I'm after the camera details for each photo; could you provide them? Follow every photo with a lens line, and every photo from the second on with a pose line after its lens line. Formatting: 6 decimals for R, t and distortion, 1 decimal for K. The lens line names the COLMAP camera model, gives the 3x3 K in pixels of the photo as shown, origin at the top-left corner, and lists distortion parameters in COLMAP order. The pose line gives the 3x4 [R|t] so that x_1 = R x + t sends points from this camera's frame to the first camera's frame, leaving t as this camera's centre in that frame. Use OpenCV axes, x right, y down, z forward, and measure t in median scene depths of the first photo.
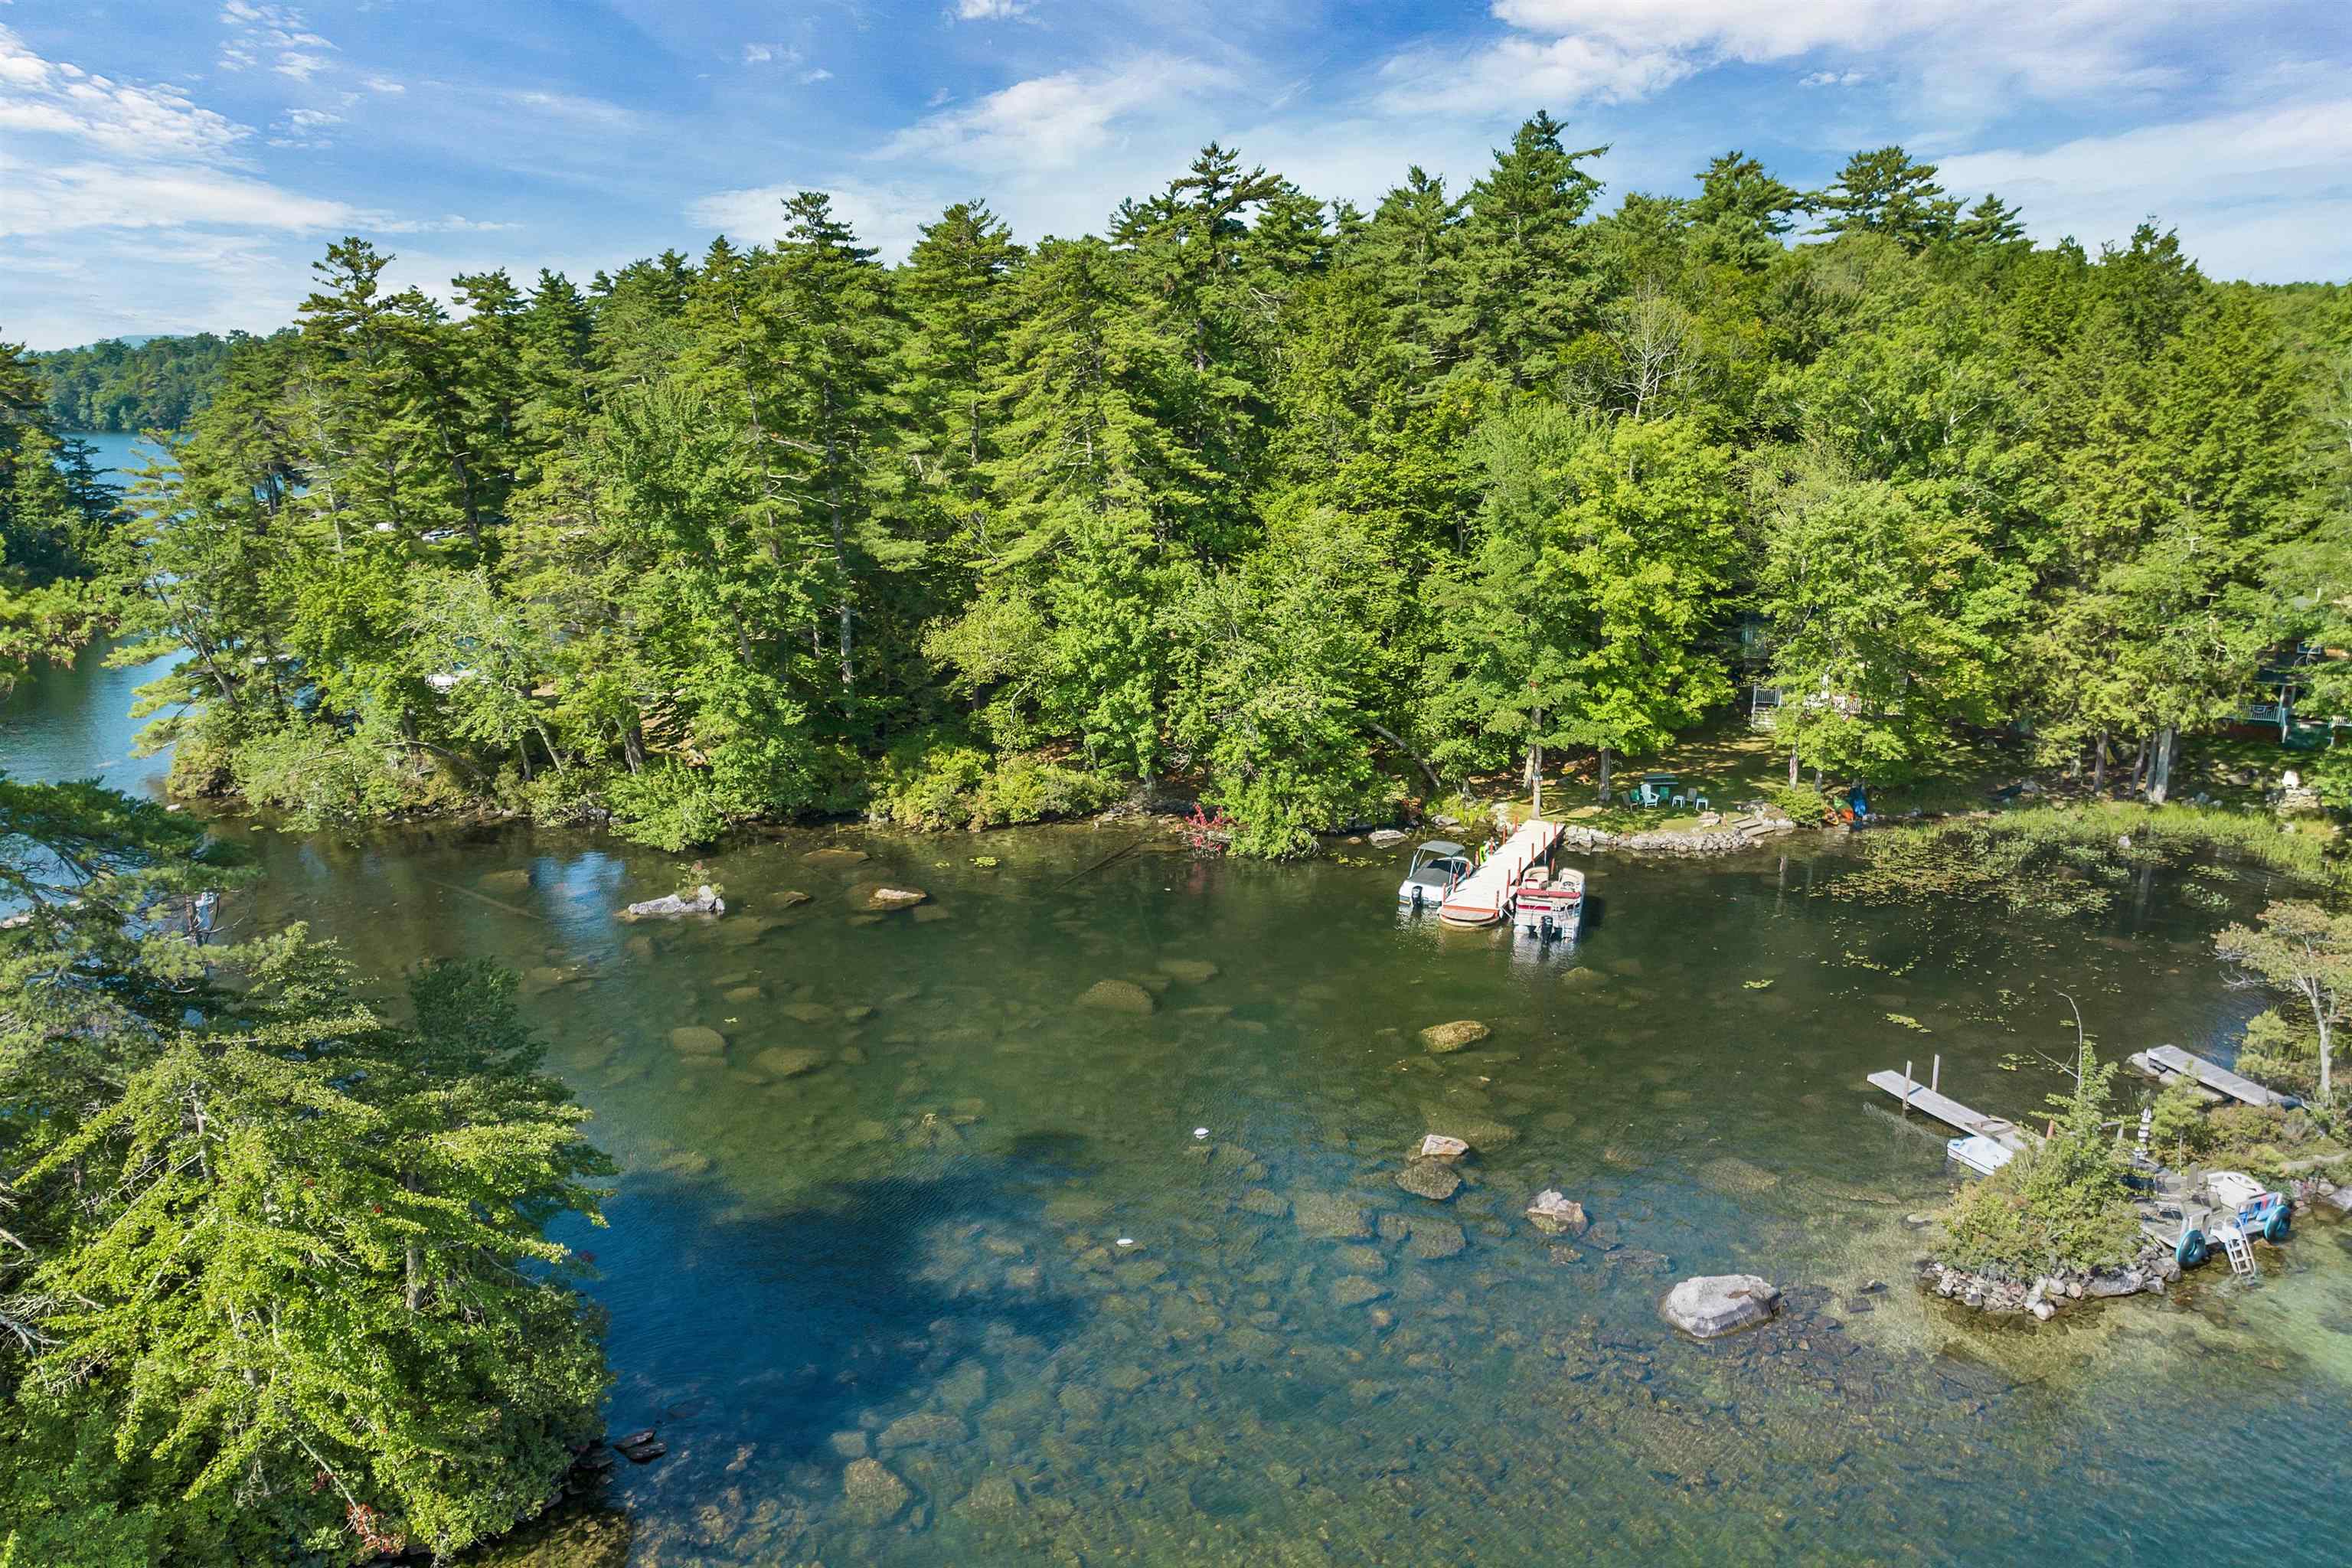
lens RADIAL K [[1726.7, 0, 1188.4], [0, 1726.7, 851.0], [0, 0, 1]] dist [-0.037111, 0.001230]
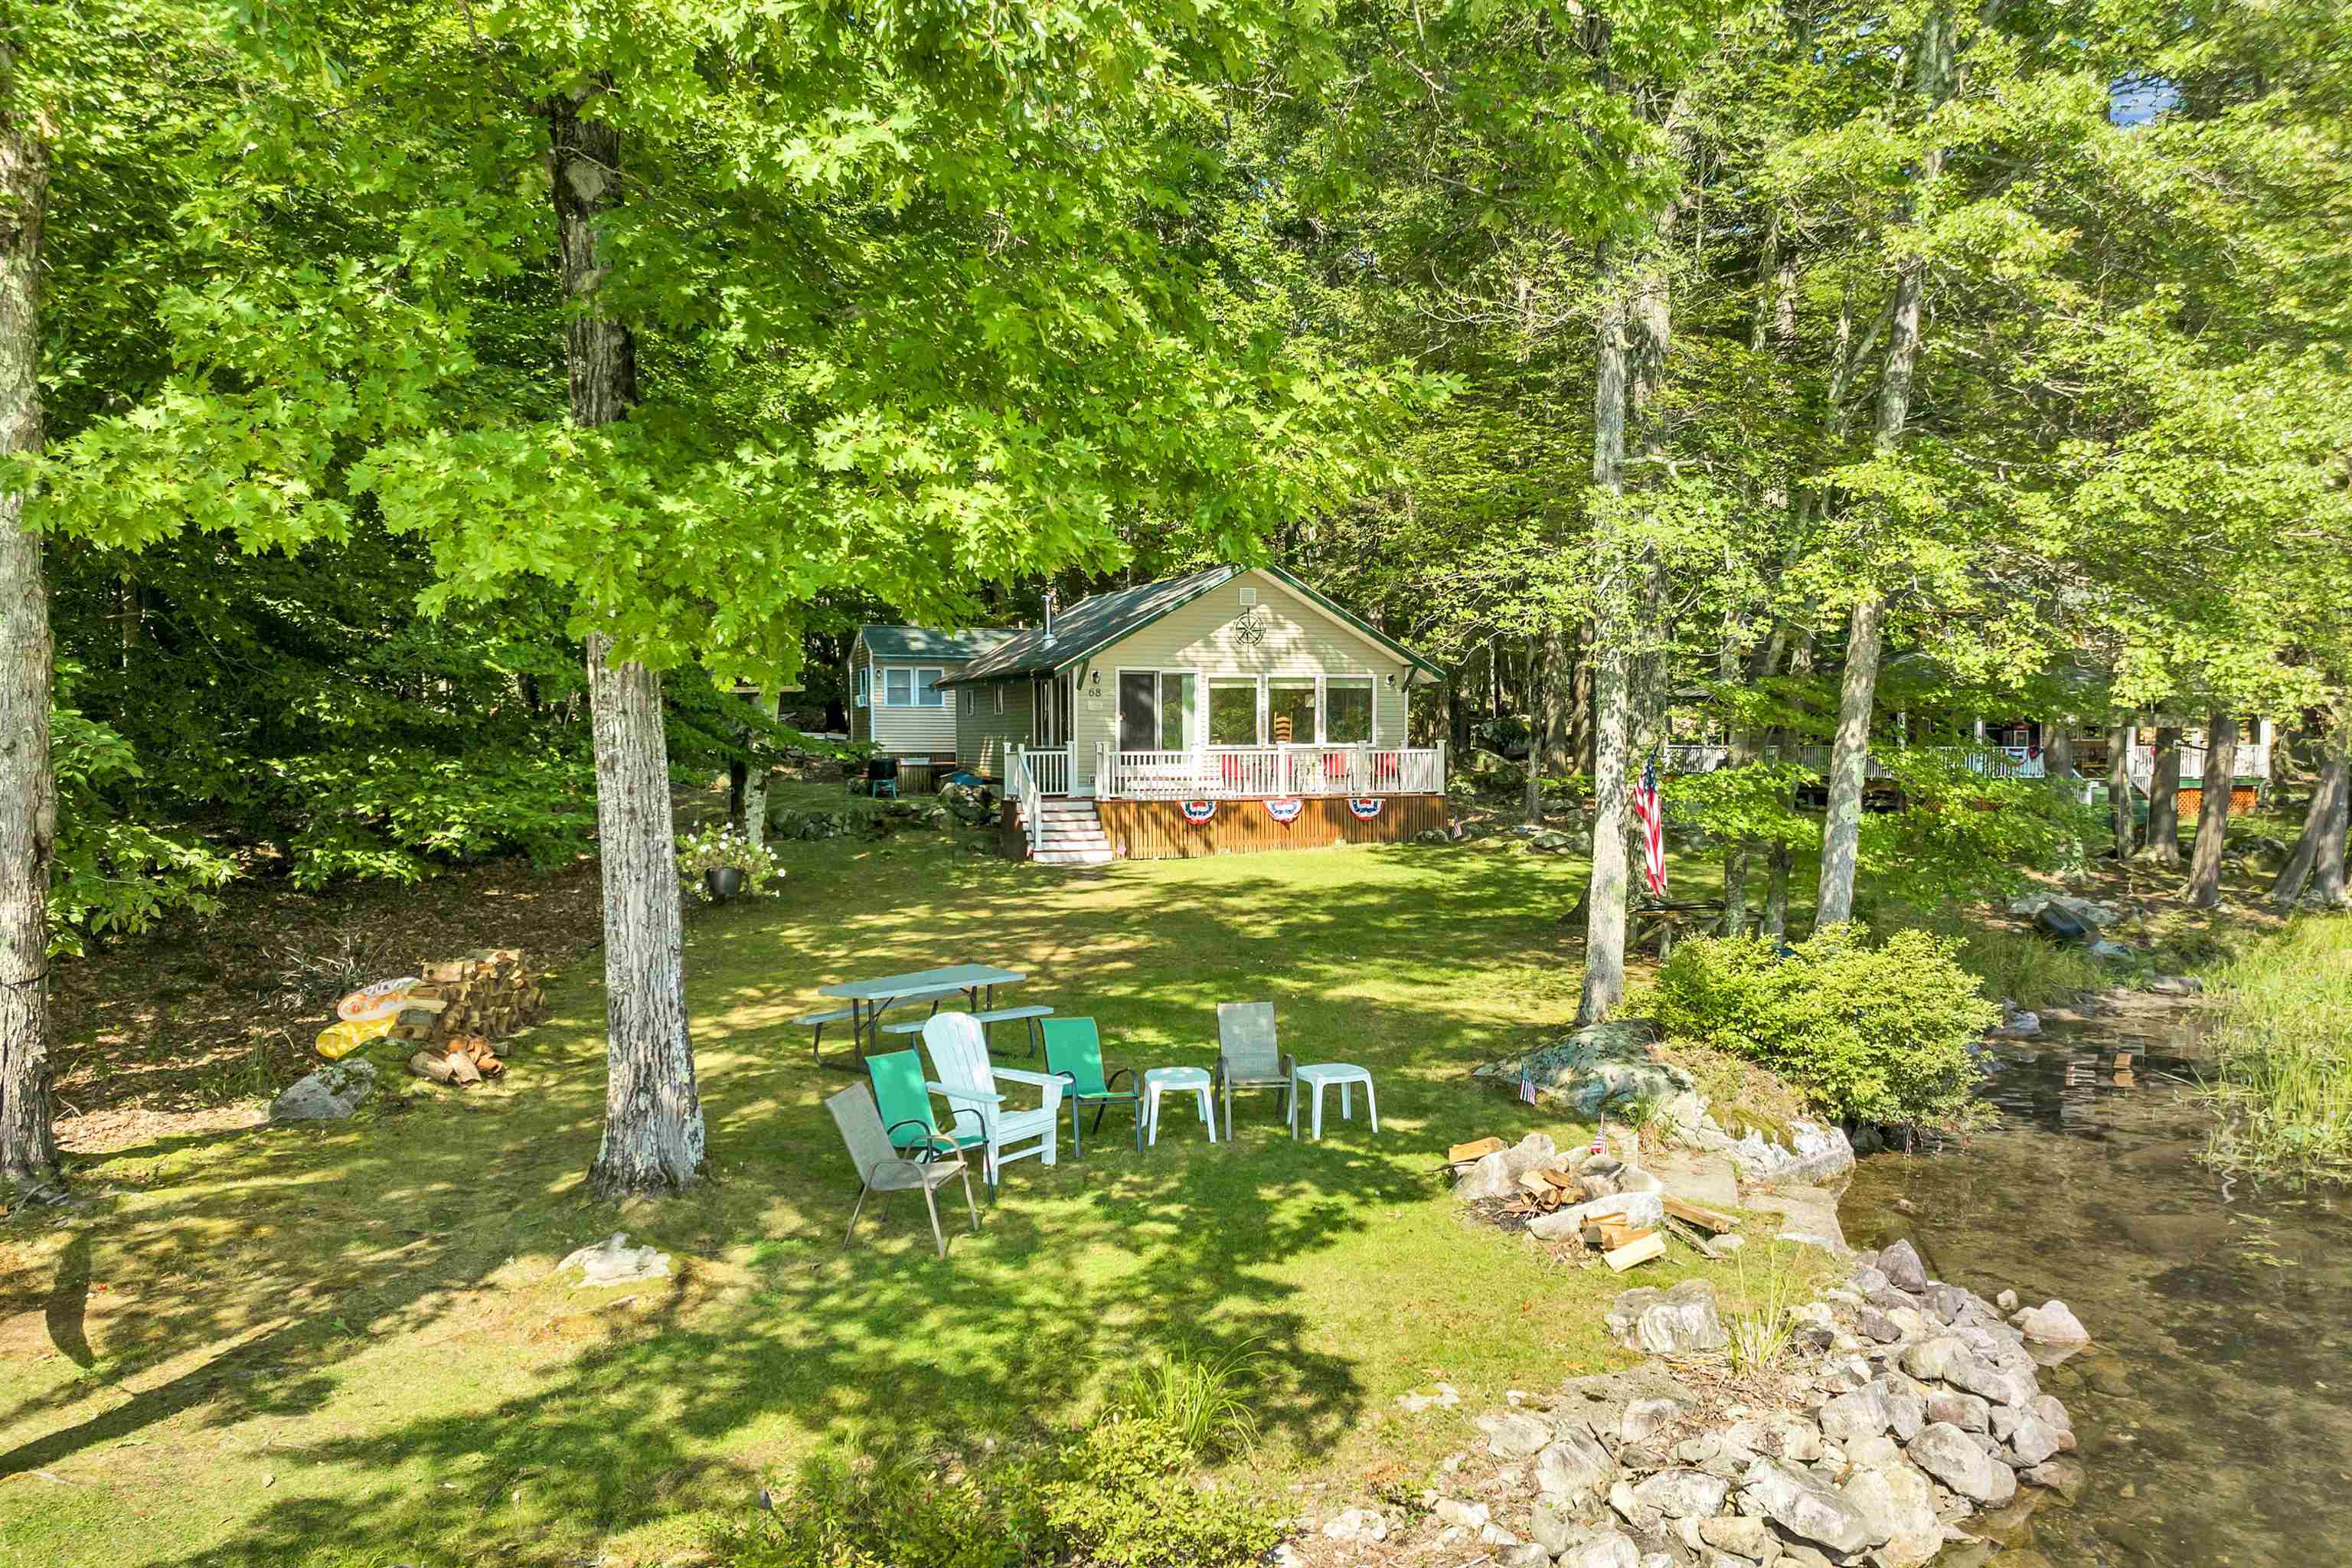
lens RADIAL K [[1726.7, 0, 1184.0], [0, 1726.7, 825.2], [0, 0, 1]] dist [-0.037111, 0.001230]
pose [[0.805612, -0.034267, 0.591452, 0.213829], [0.166504, 0.971183, -0.170527, -0.028795], [-0.568565, 0.235858, 0.788103, 0.935947]]
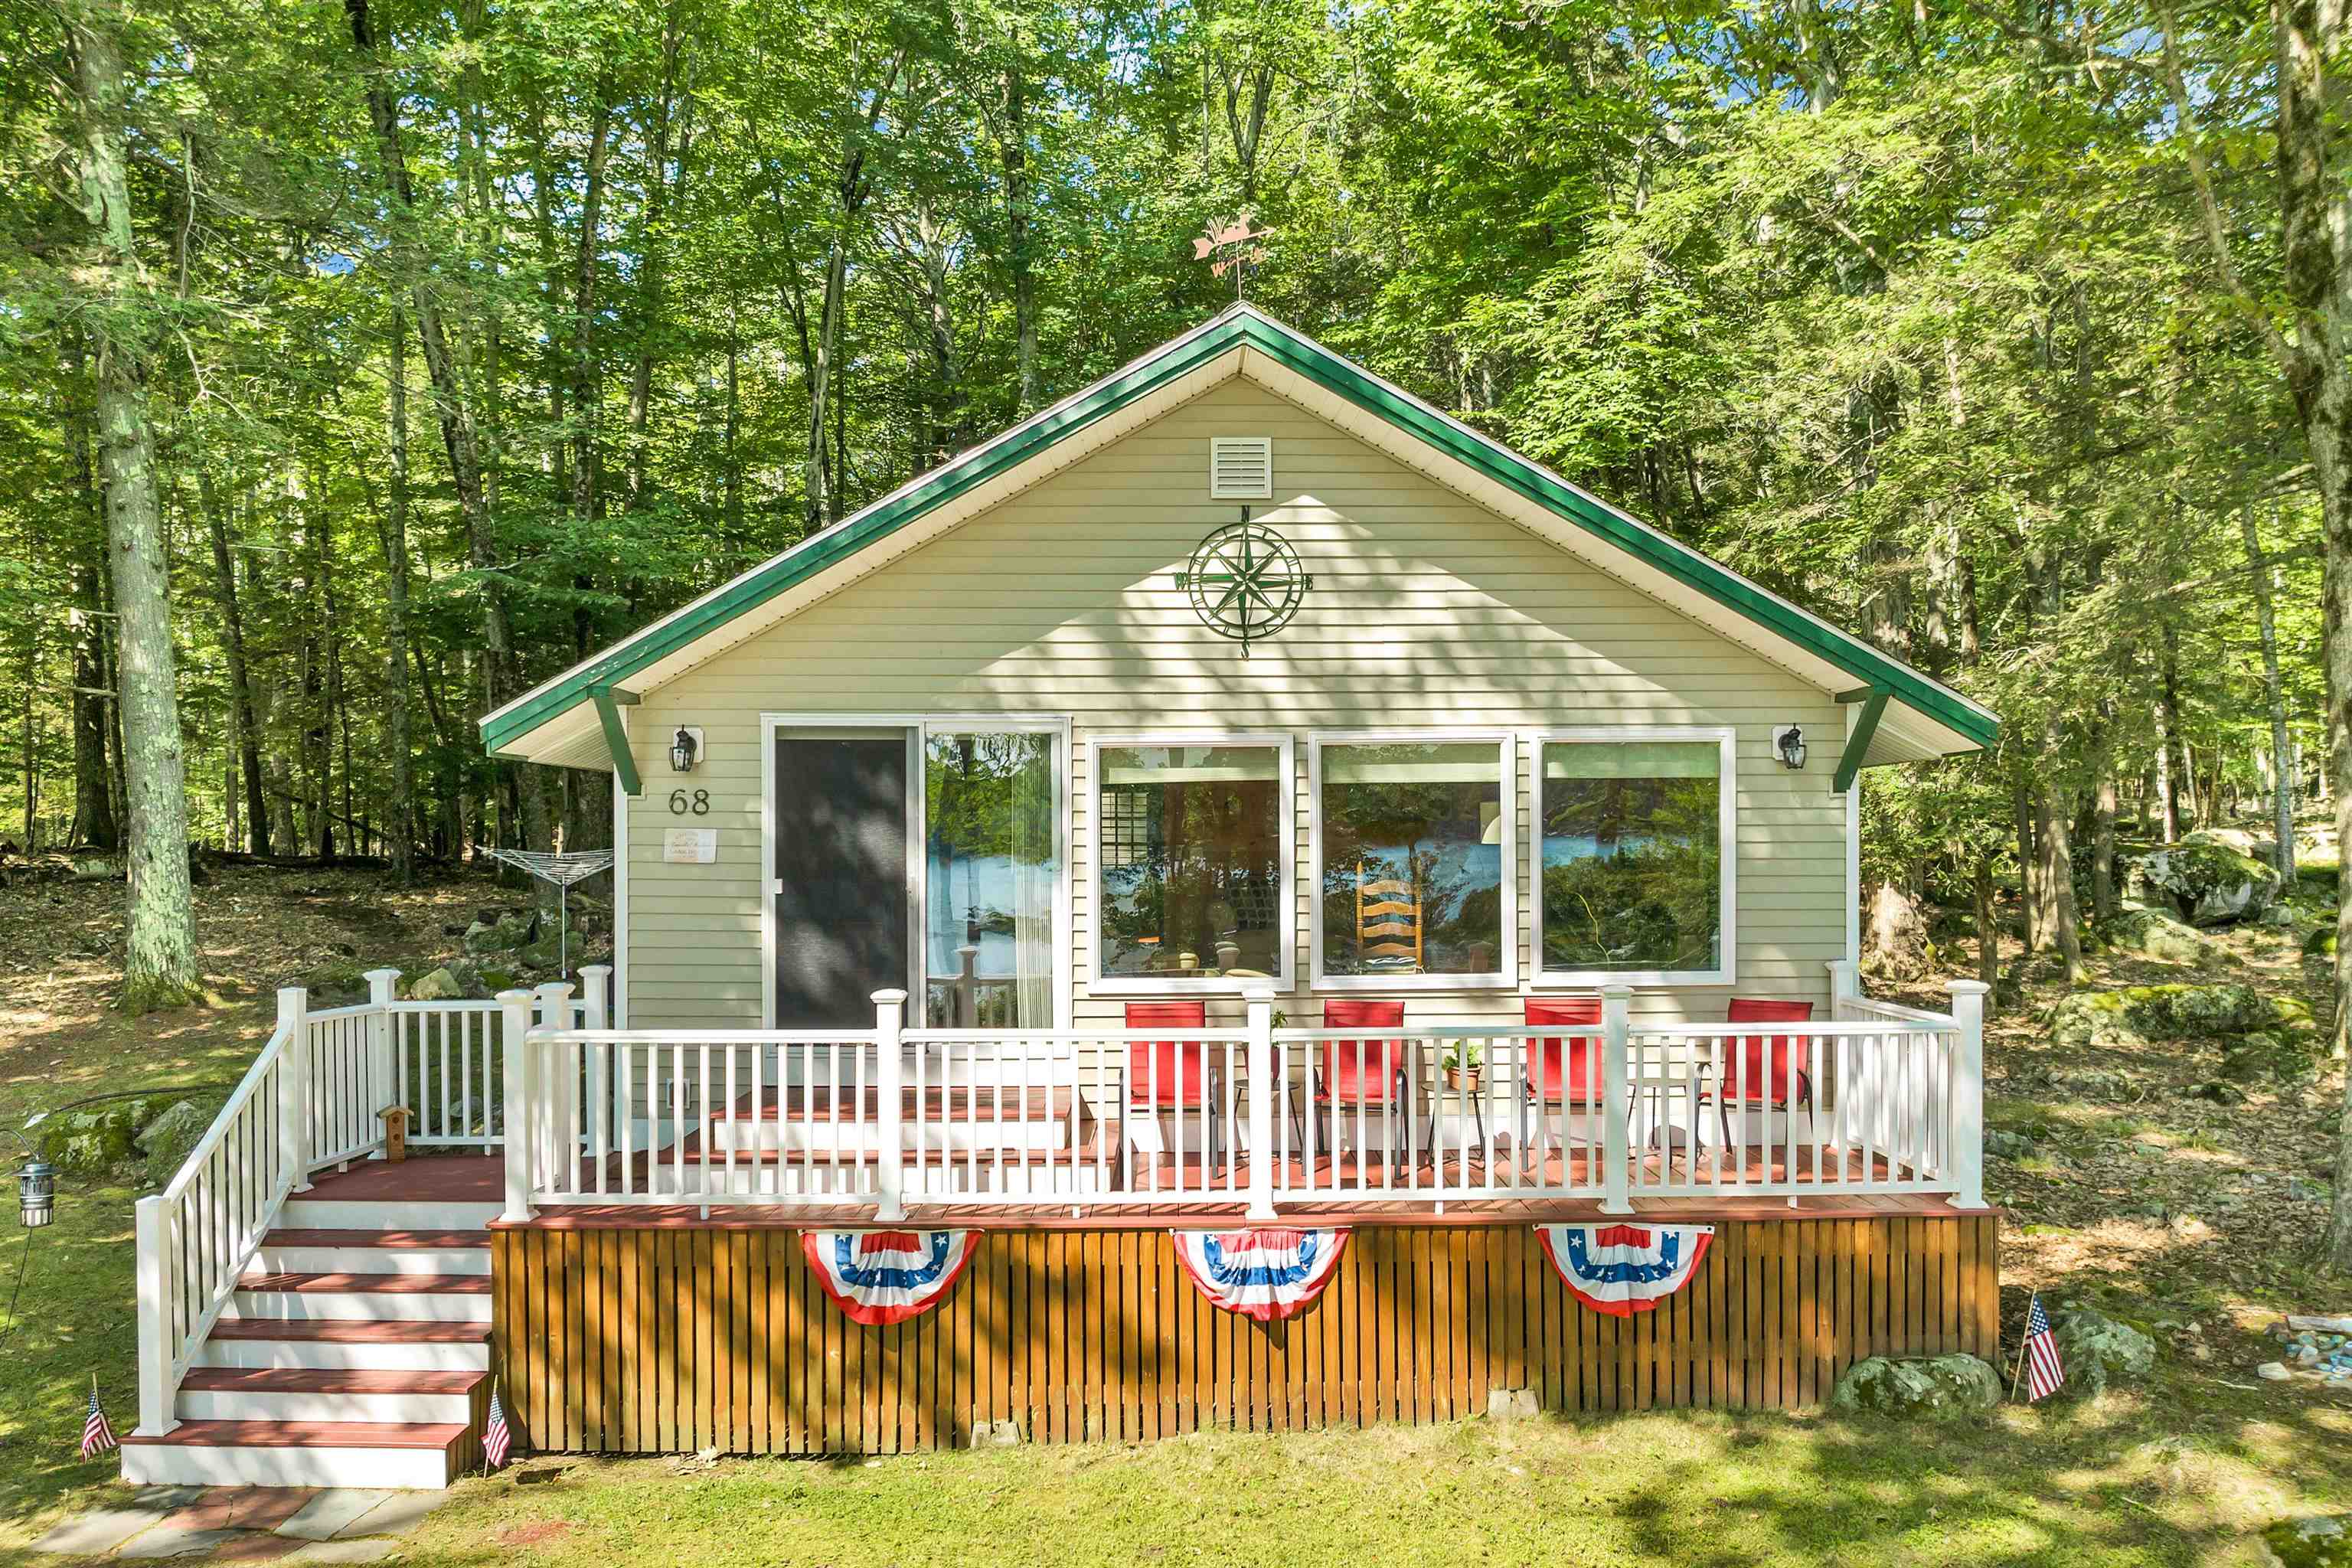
lens RADIAL K [[1726.7, 0, 1181.3], [0, 1726.7, 801.8], [0, 0, 1]] dist [-0.037111, 0.001230]
pose [[0.957267, 0.001446, 0.289203, 0.437489], [0.085518, 0.953854, -0.287836, -0.094580], [-0.276273, 0.300268, 0.912969, 1.141650]]
